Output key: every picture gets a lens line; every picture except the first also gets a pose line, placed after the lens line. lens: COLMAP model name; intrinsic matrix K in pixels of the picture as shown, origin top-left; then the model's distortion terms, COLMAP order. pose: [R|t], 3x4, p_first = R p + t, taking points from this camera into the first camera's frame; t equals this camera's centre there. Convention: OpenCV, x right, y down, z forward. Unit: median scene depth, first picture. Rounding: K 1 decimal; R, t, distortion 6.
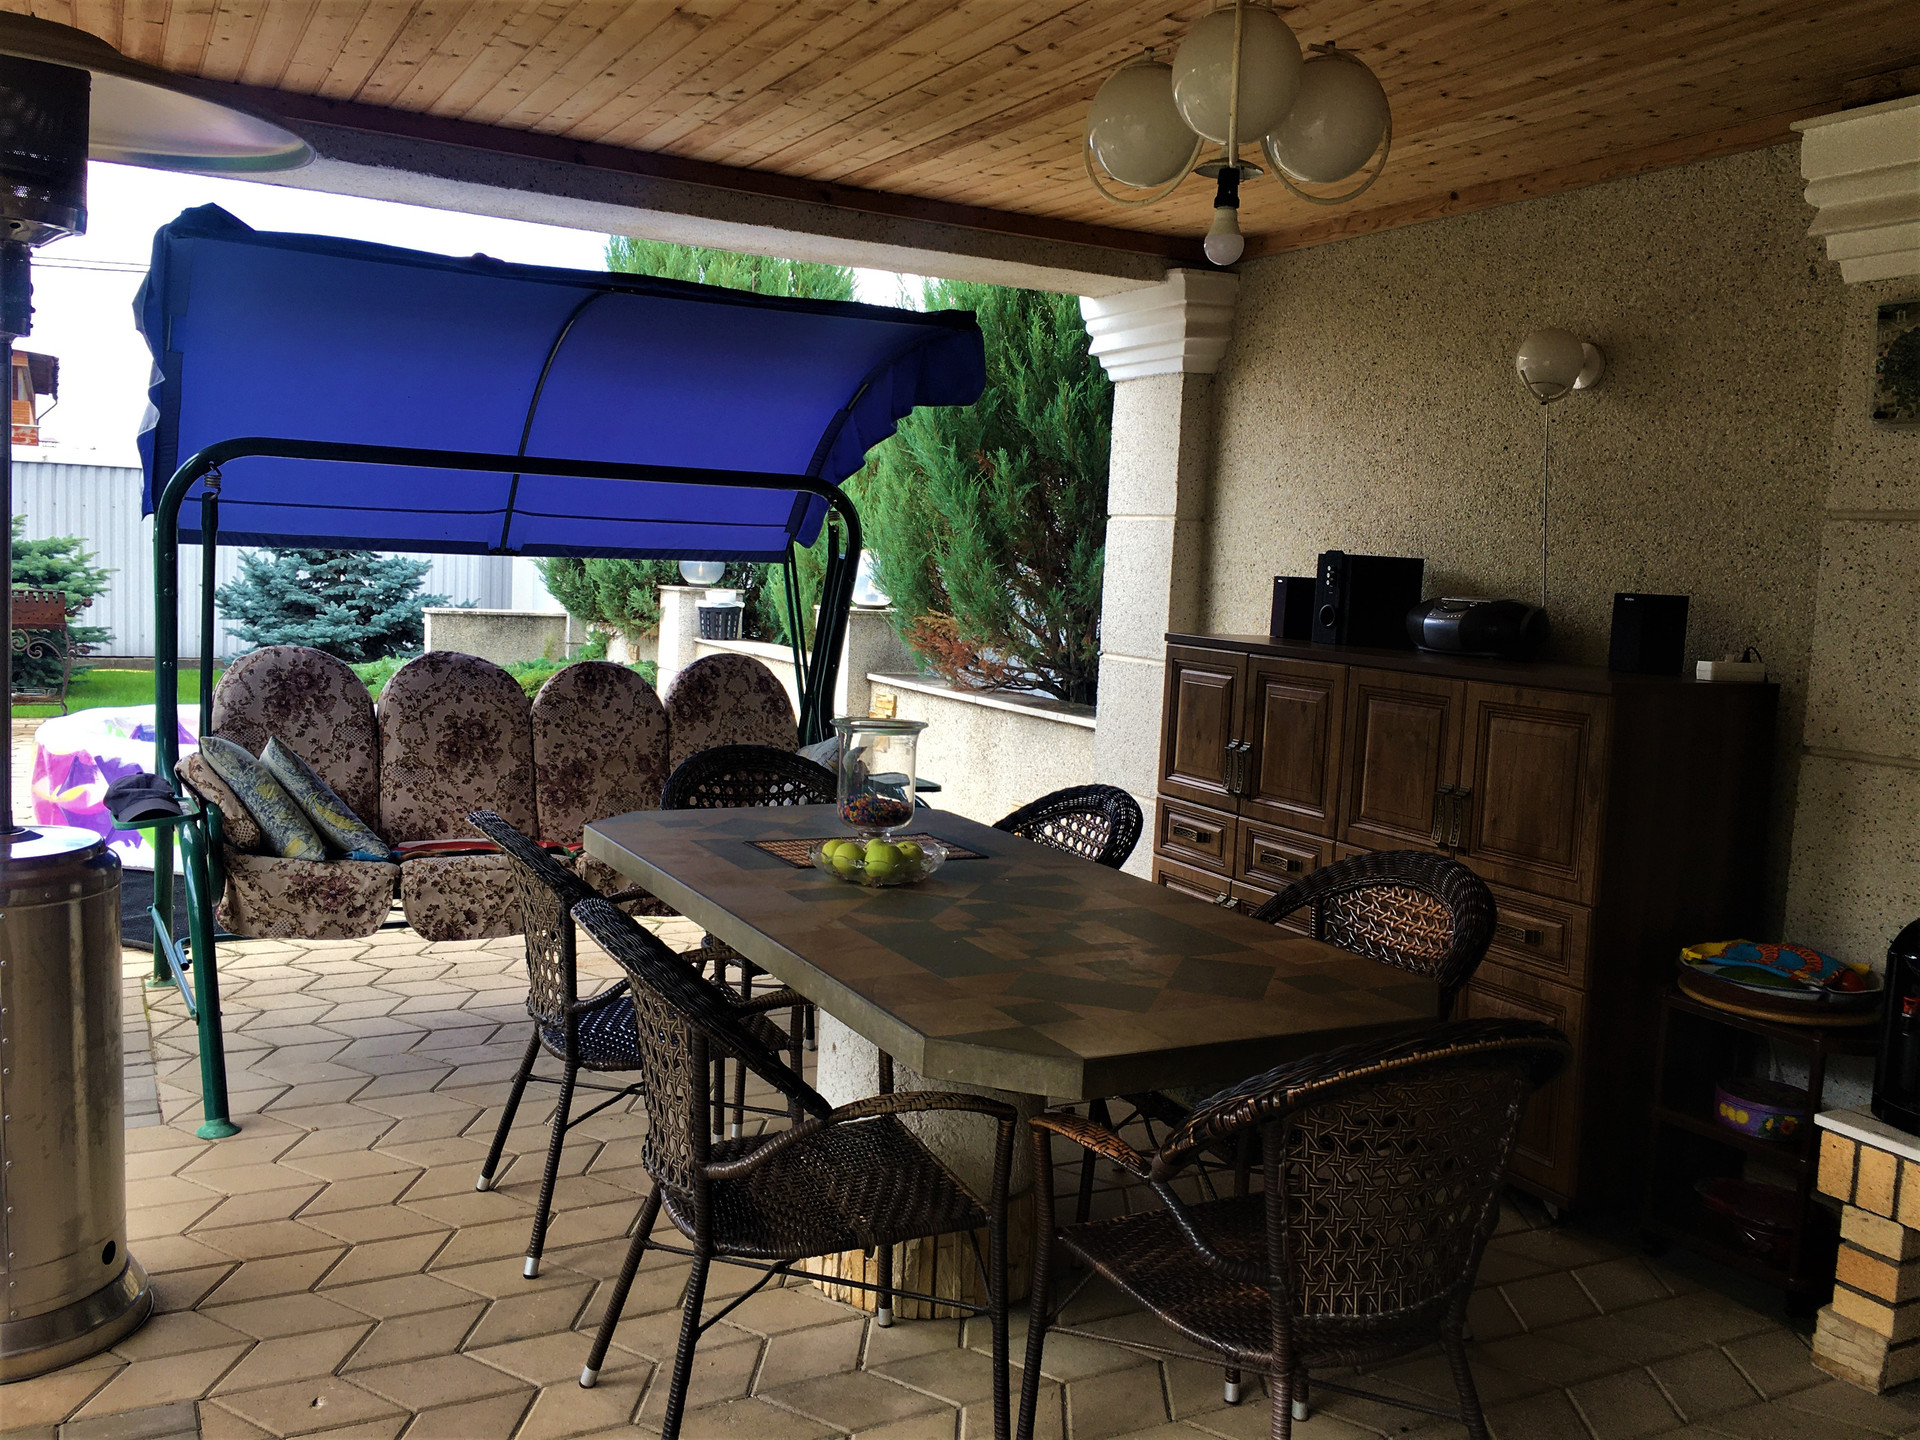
lens RADIAL K [[1638.8, 0, 960.3], [0, 1638.8, 715.2], [0, 0, 1]] dist [0.058520, -0.052284]
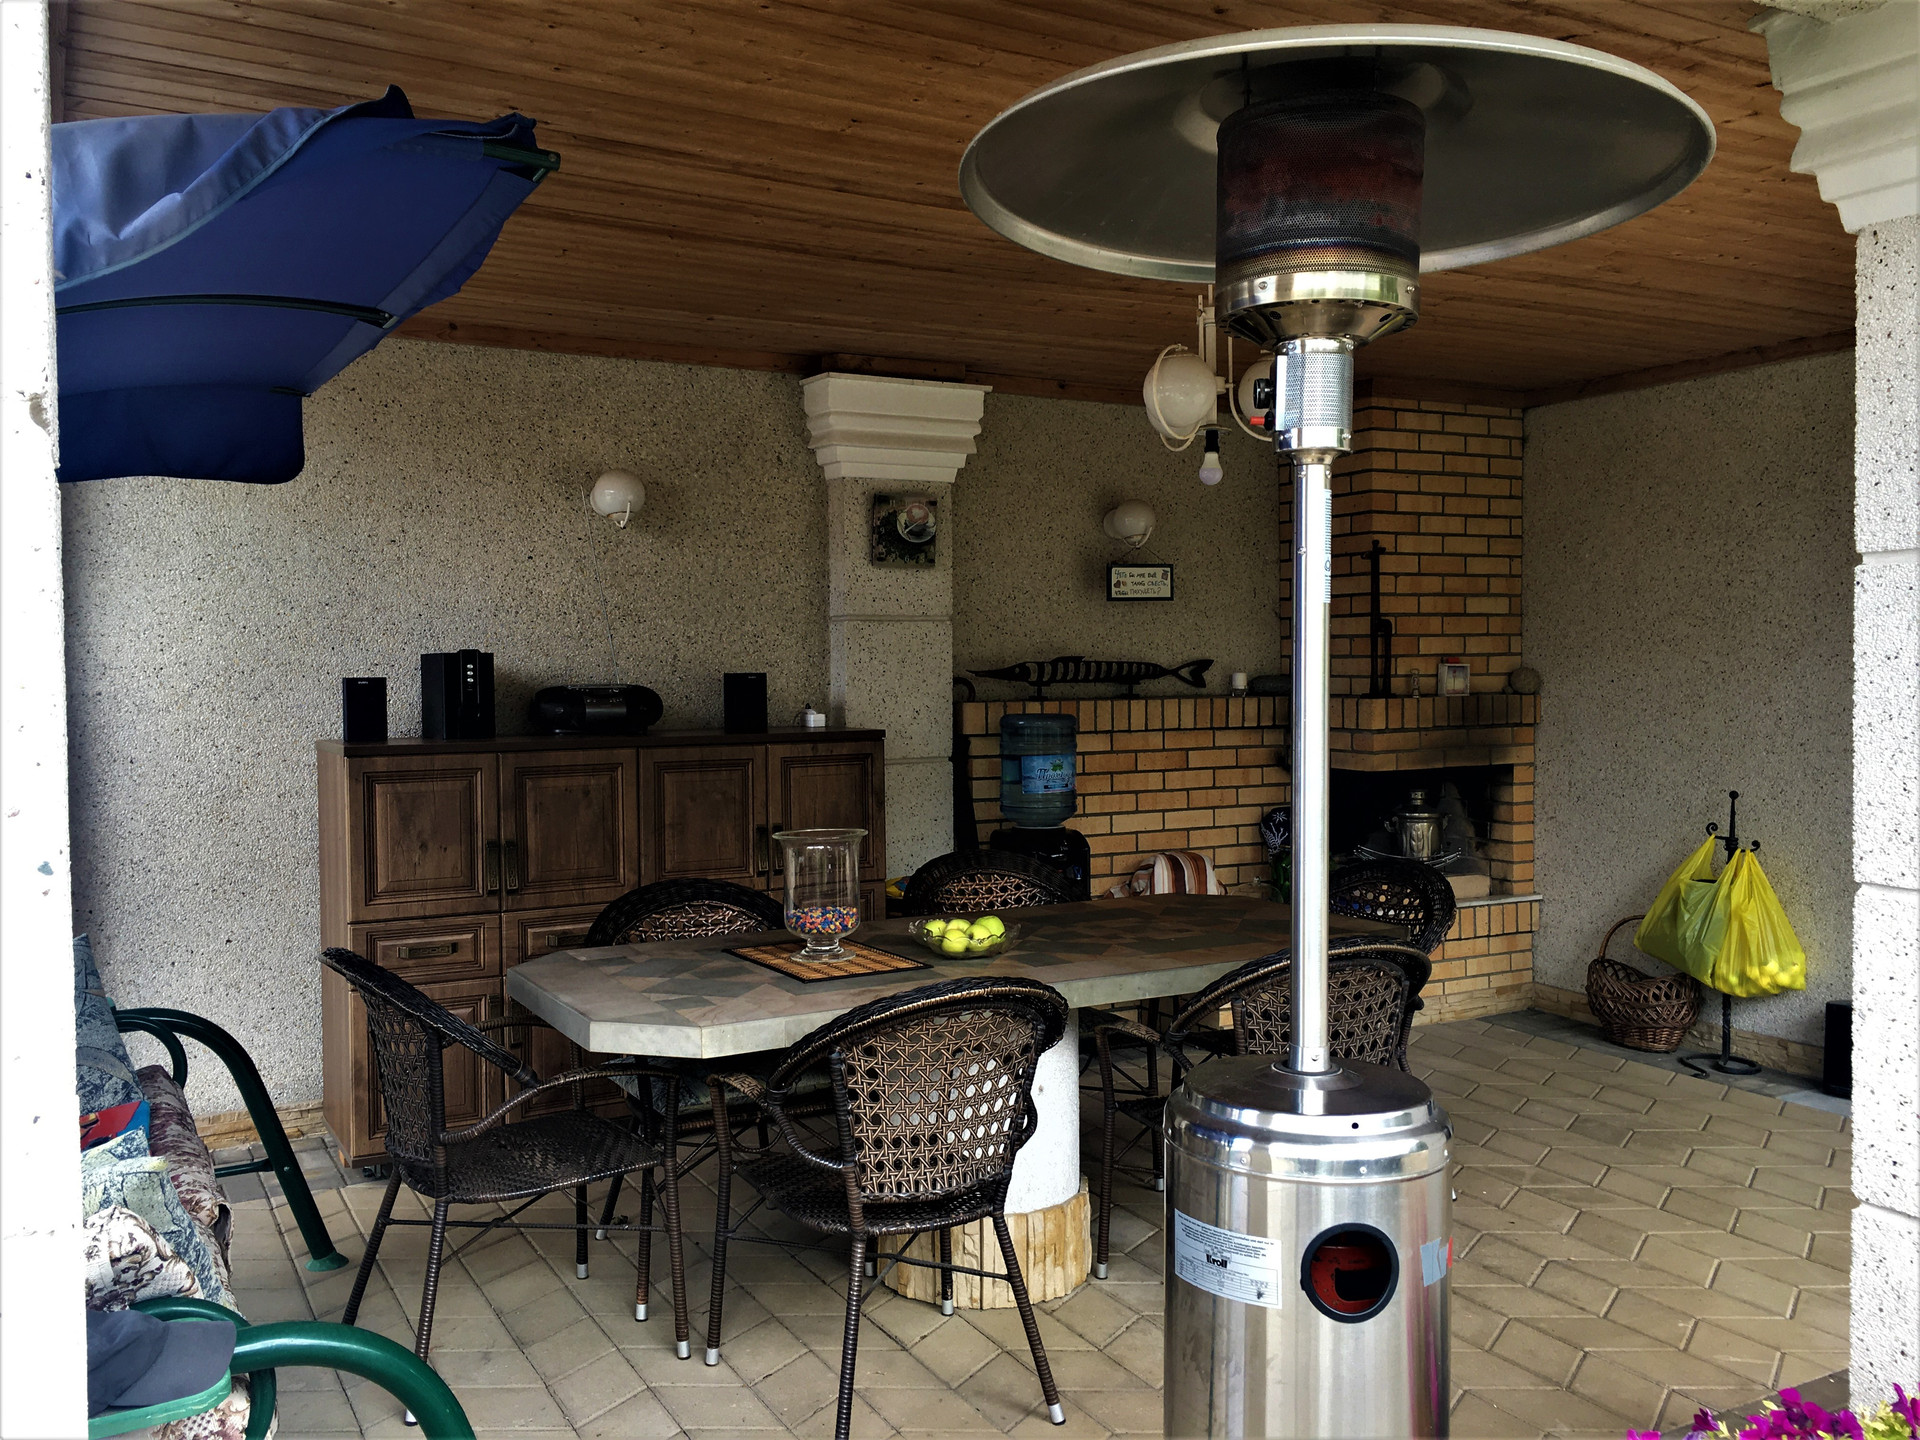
lens RADIAL K [[1638.8, 0, 955.5], [0, 1638.8, 721.0], [0, 0, 1]] dist [0.058520, -0.052284]
pose [[-0.017806, -0.086213, 0.996118, -0.959016], [0.103436, 0.990771, 0.087599, -0.132739], [-0.994477, 0.104594, -0.008724, 0.812422]]
